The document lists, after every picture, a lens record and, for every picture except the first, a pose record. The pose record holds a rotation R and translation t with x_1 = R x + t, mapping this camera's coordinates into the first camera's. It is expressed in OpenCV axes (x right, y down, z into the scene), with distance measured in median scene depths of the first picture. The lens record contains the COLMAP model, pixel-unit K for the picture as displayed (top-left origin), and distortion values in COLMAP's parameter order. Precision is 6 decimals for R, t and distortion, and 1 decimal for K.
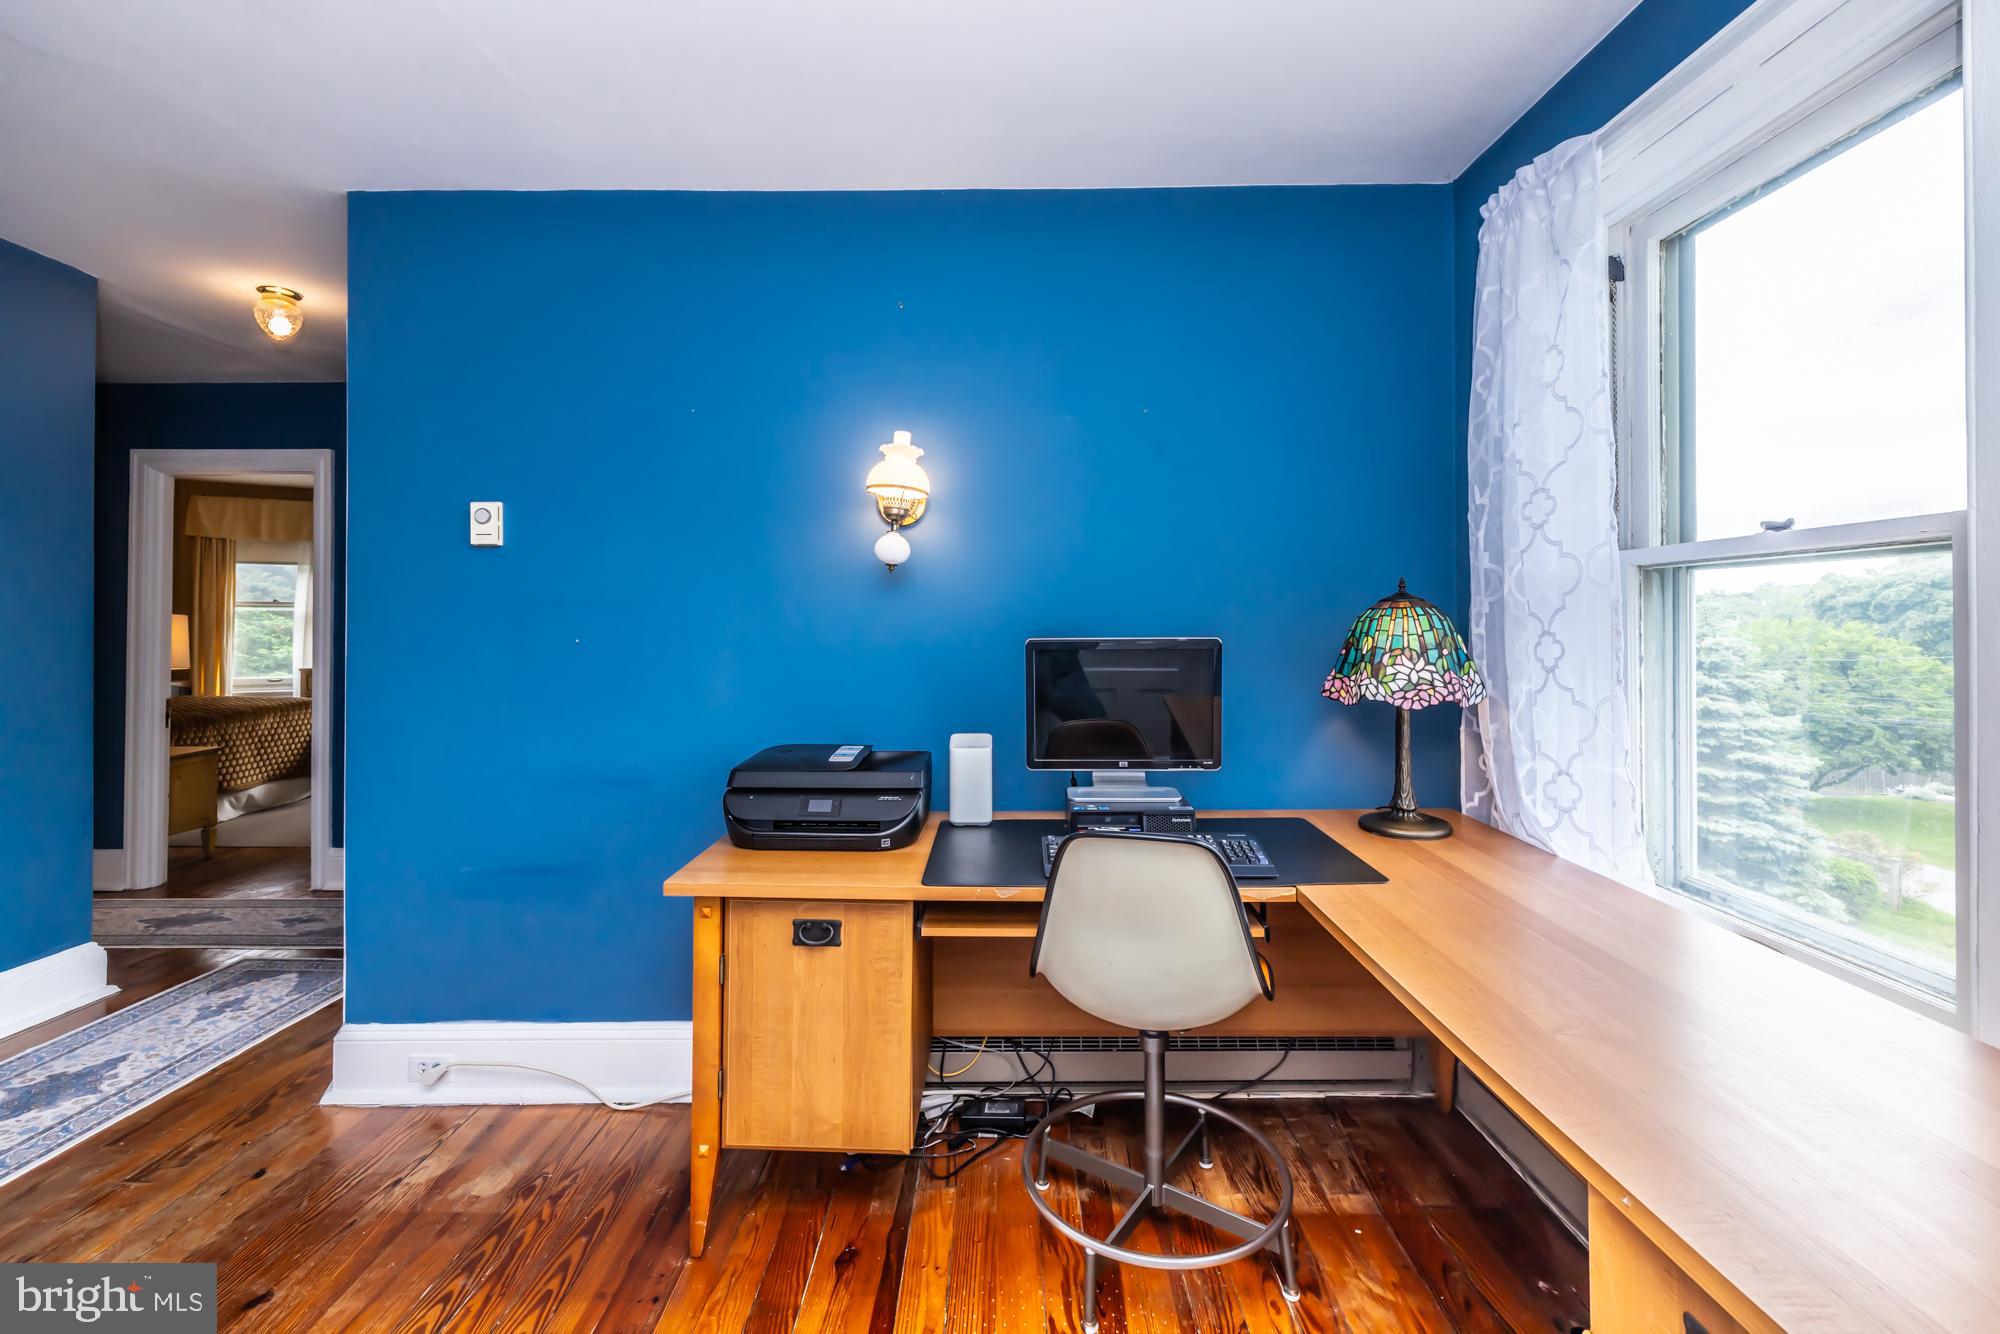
lens RADIAL K [[852.1, 0, 1000.2], [0, 852.1, 615.8], [0, 0, 1]] dist [-0.003109, 0.000593]
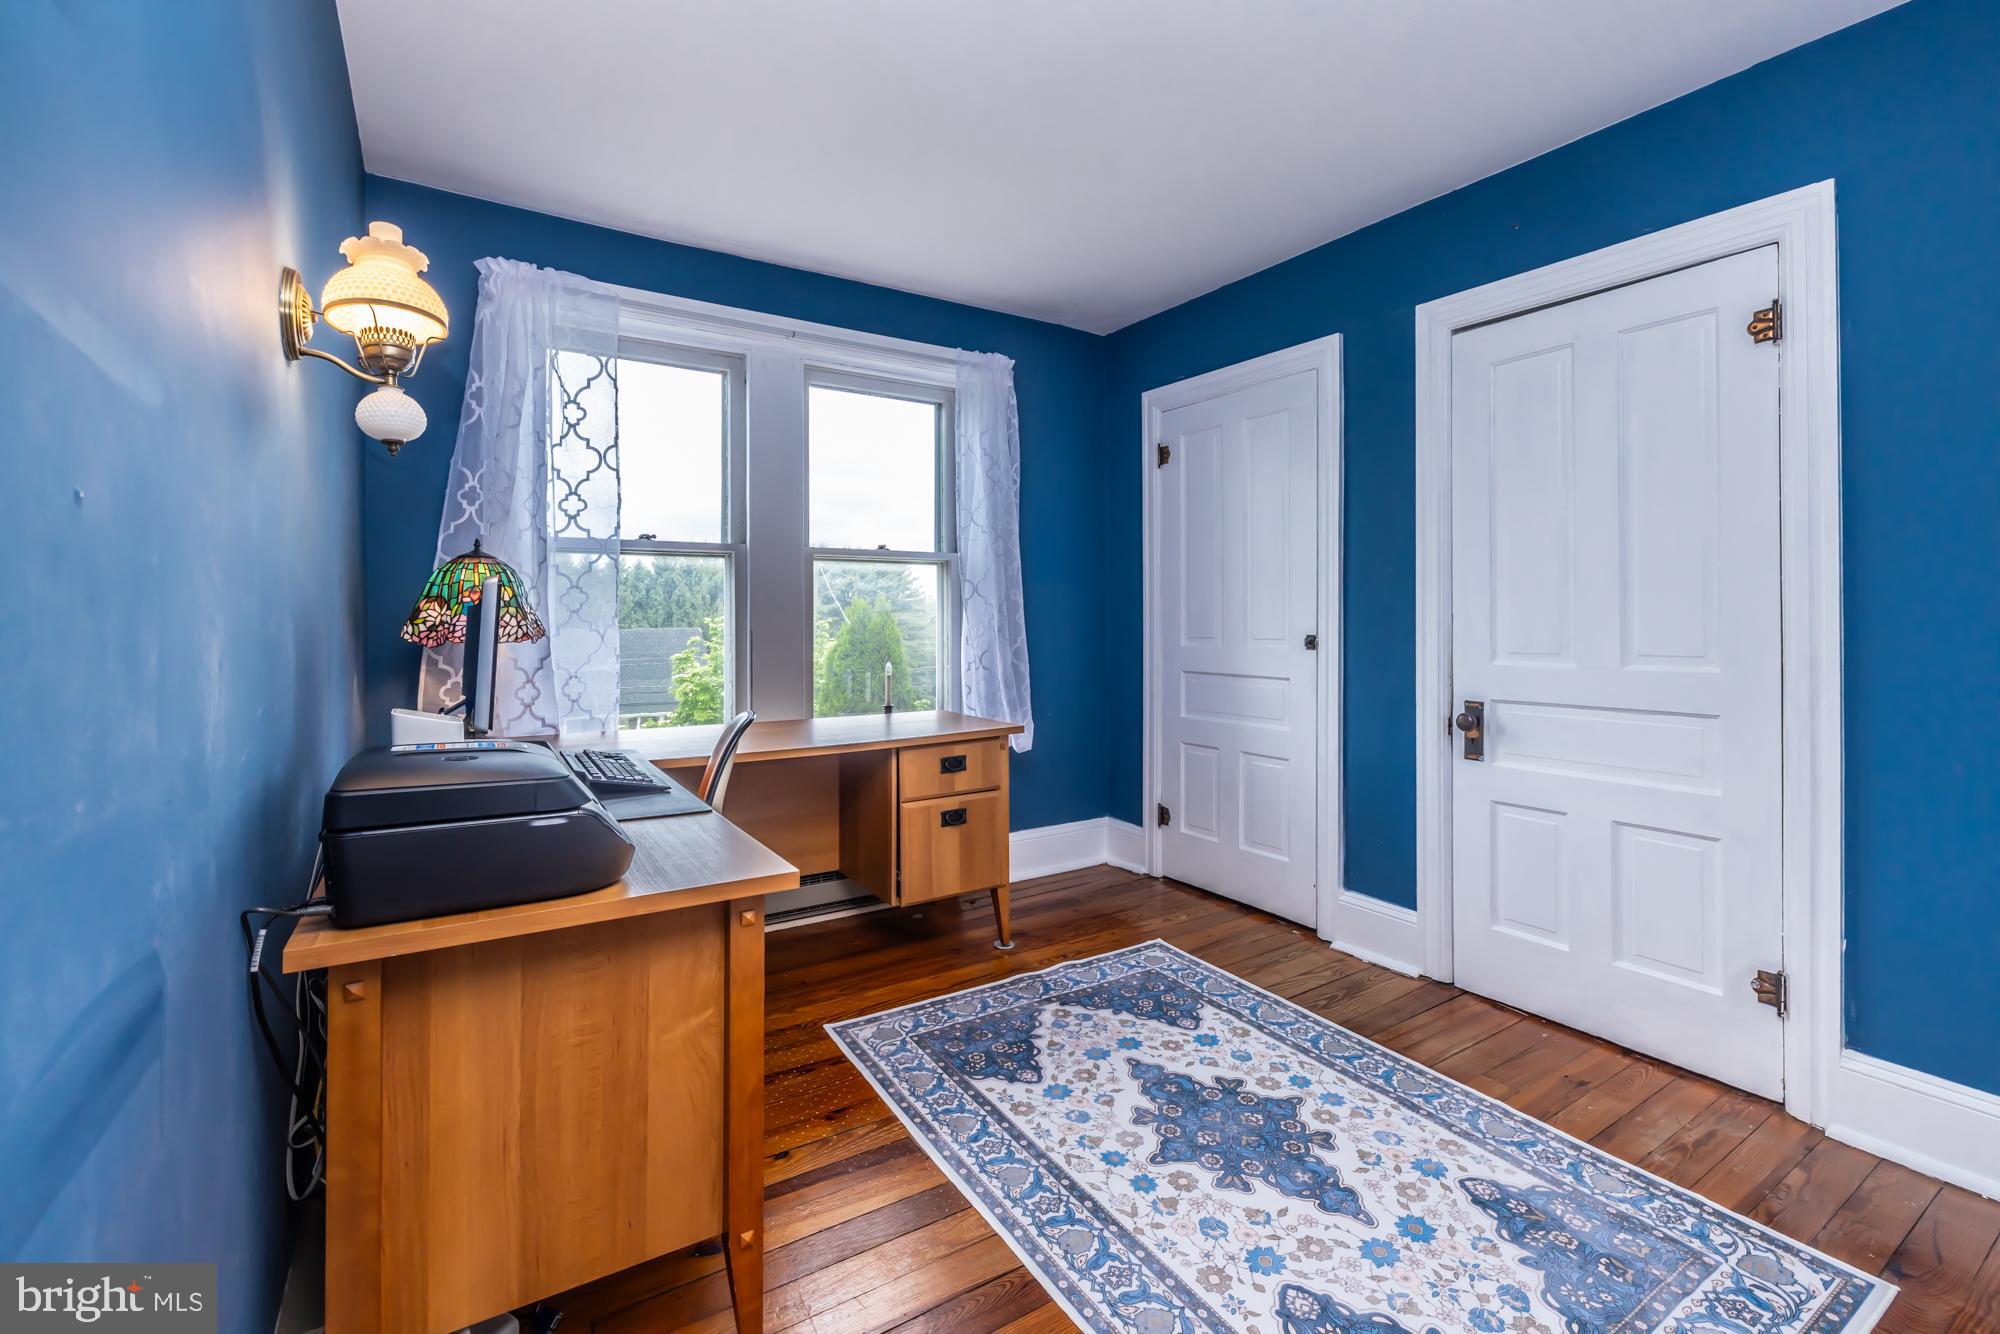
lens RADIAL K [[852.1, 0, 995.3], [0, 852.1, 619.1], [0, 0, 1]] dist [-0.003109, 0.000593]
pose [[-0.537418, 0.004691, 0.843303, -0.922118], [-0.000343, 0.999983, -0.005781, 0.074708], [-0.843316, -0.003396, -0.537407, 1.024035]]
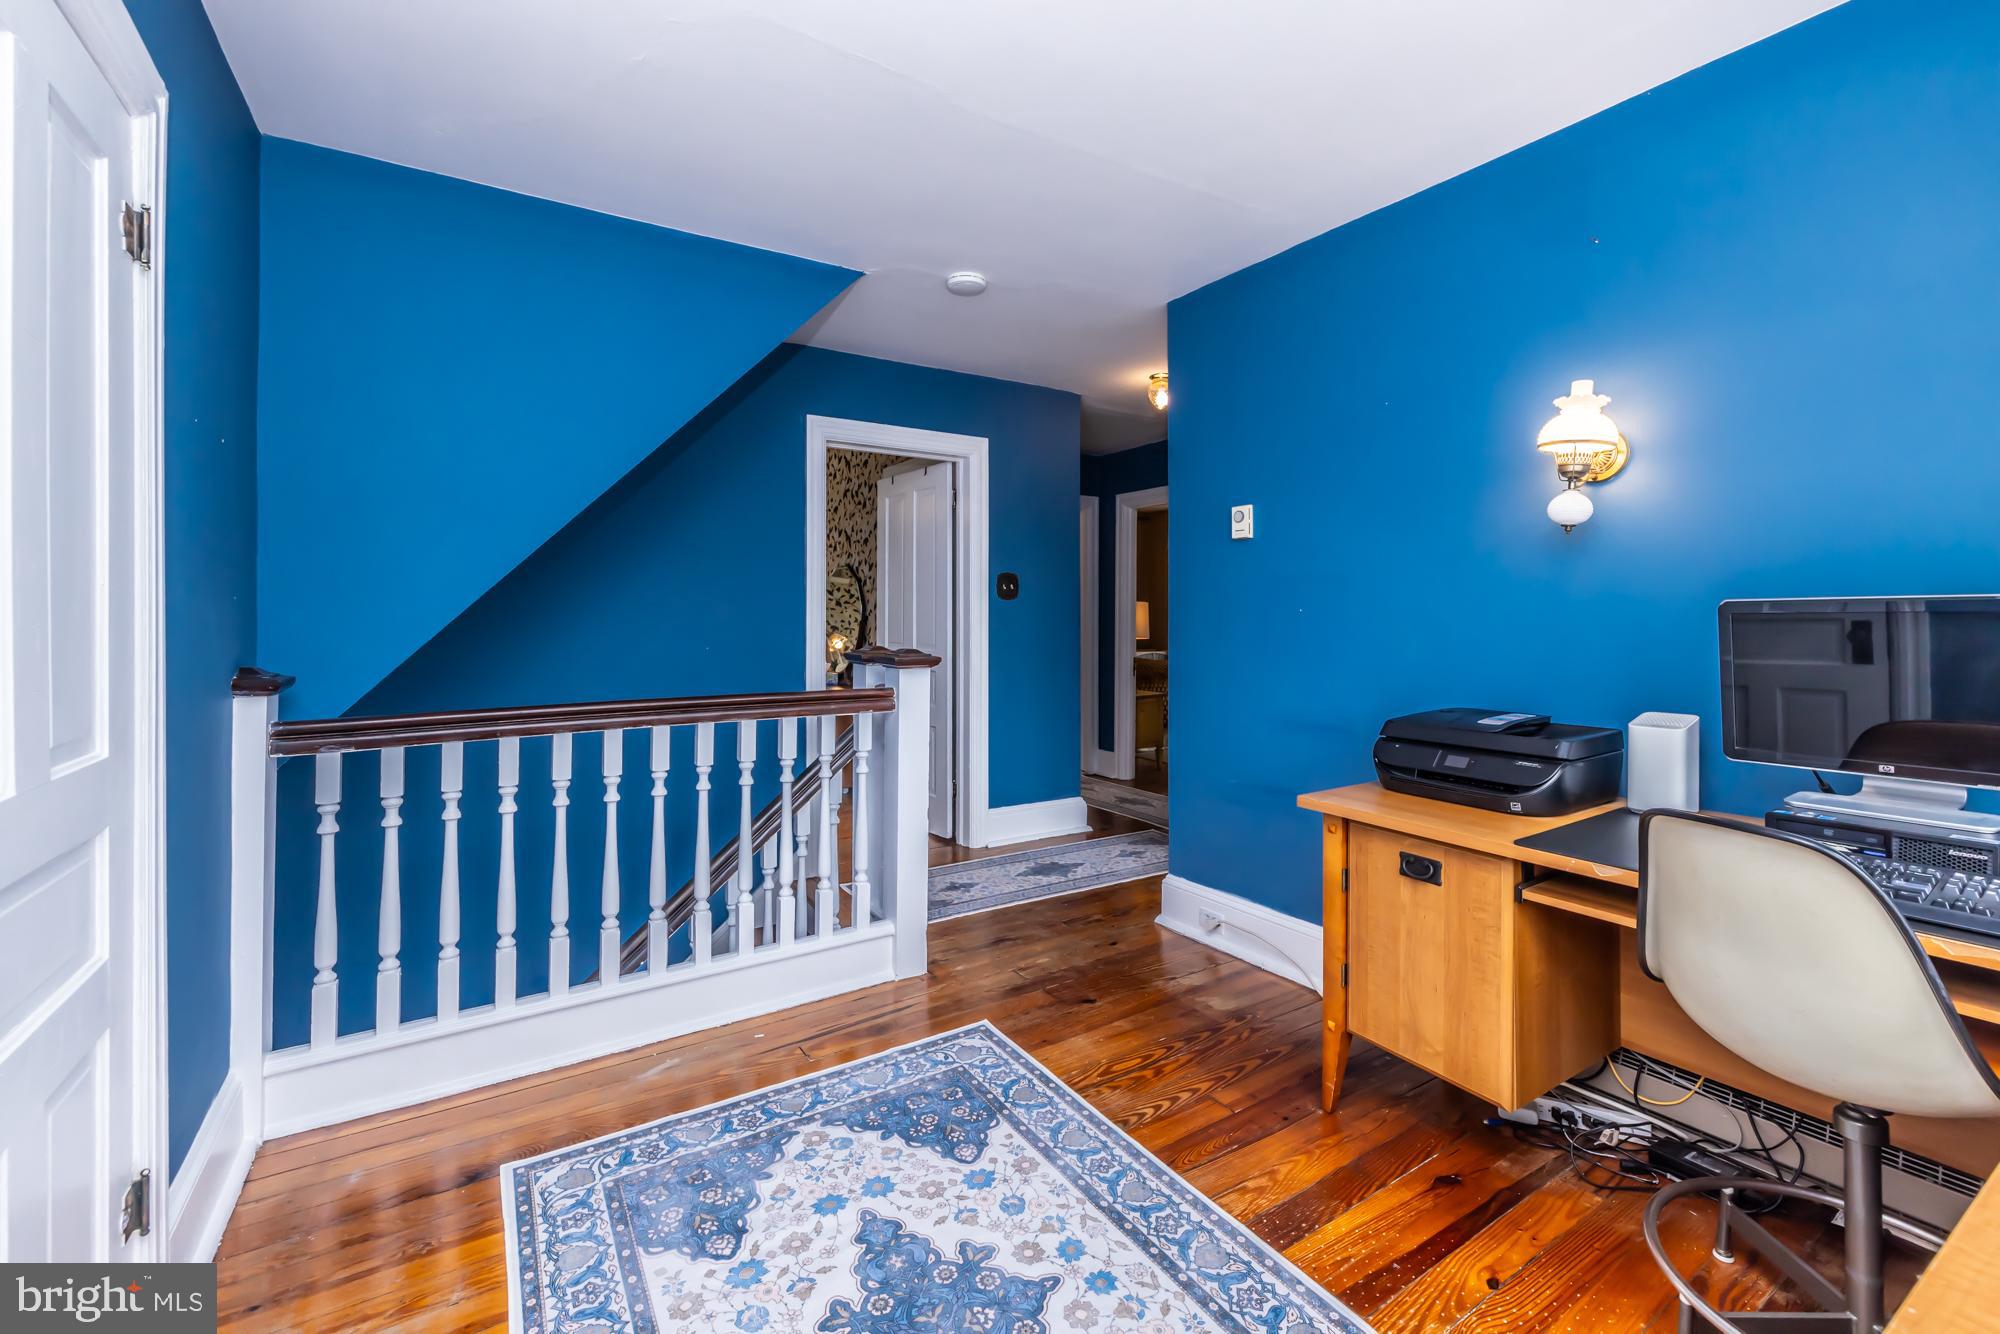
lens RADIAL K [[852.1, 0, 1005.3], [0, 852.1, 612.2], [0, 0, 1]] dist [-0.003109, 0.000593]
pose [[0.544180, -0.004976, -0.838953, 0.346447], [0.008830, 0.999961, -0.000203, 0.032815], [0.838922, -0.007298, 0.544203, -0.032374]]
